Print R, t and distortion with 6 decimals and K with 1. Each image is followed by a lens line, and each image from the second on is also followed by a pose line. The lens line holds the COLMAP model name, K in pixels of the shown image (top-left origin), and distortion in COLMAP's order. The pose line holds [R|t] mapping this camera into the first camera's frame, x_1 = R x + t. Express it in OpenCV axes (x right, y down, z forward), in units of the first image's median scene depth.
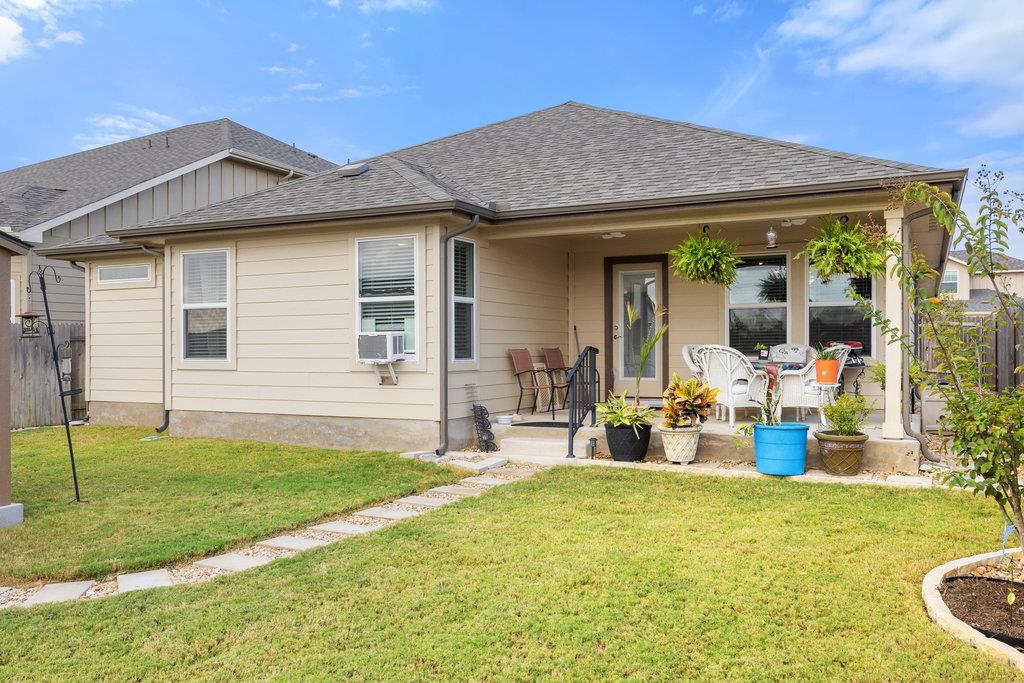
lens RADIAL K [[868.1, 0, 494.9], [0, 868.1, 347.3], [0, 0, 1]] dist [-0.011792, -0.000425]
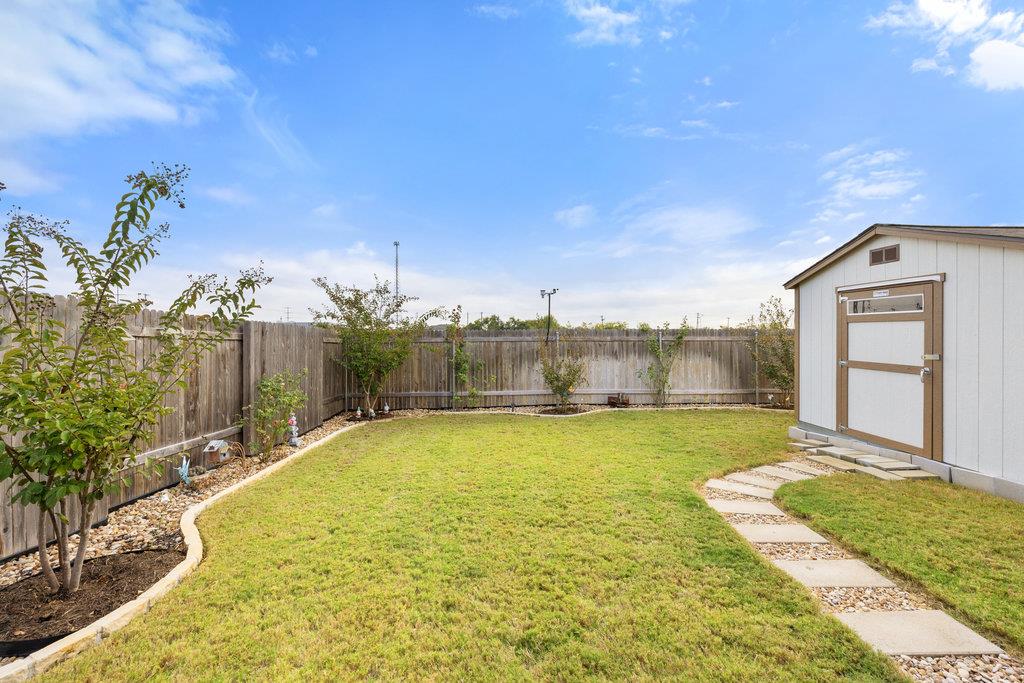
lens RADIAL K [[430.5, 0, 513.0], [0, 430.5, 333.7], [0, 0, 1]] dist [-0.000741, 0.000832]
pose [[-0.876025, 0.007507, -0.482208, 0.188858], [0.009582, 0.999952, -0.001839, -0.009146], [0.482171, -0.006232, -0.876055, 0.824696]]
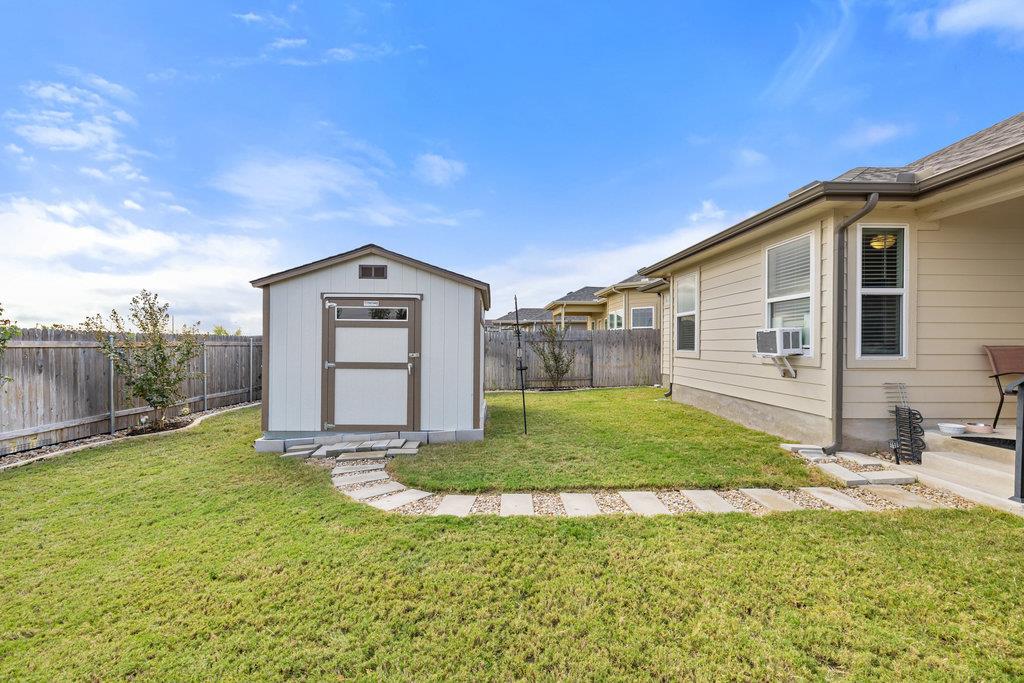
lens RADIAL K [[430.5, 0, 507.7], [0, 430.5, 346.1], [0, 0, 1]] dist [-0.000741, 0.000832]
pose [[0.477437, 0.010209, -0.878607, 0.182855], [-0.002776, 0.999945, 0.010111, -0.000027], [0.878661, -0.002388, 0.477439, 0.446980]]
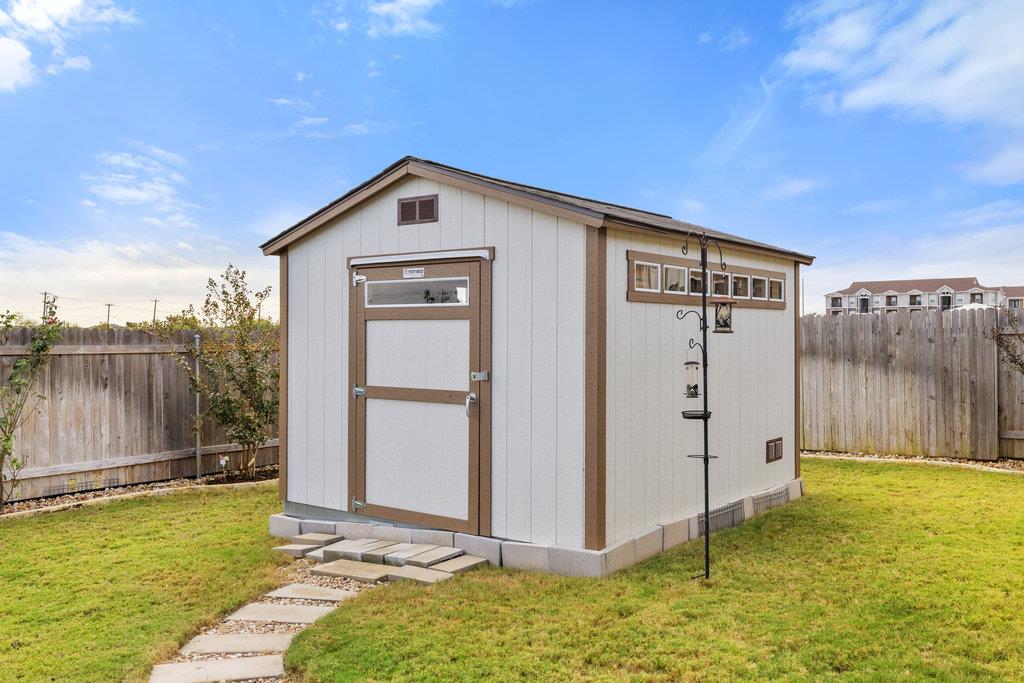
lens RADIAL K [[884.5, 0, 511.0], [0, 884.5, 335.6], [0, 0, 1]] dist [0.004360, -0.006351]
pose [[-0.175701, 0.006161, -0.984424, 0.168854], [0.007011, 0.999963, 0.005007, -0.011641], [0.984419, -0.006022, -0.175738, 0.764009]]
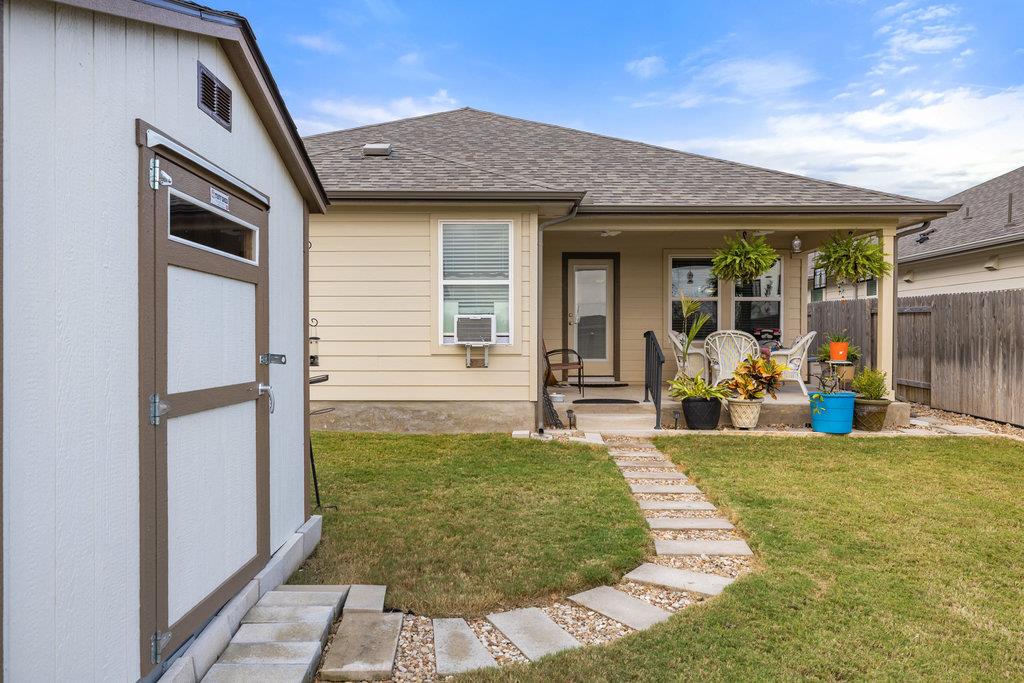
lens RADIAL K [[772.8, 0, 503.3], [0, 772.8, 336.3], [0, 0, 1]] dist [0.013399, -0.006095]
pose [[0.883963, 0.004286, 0.467537, -0.527526], [-0.005081, 0.999987, 0.000439, 0.006547], [-0.467529, -0.002764, 0.883974, 0.193627]]
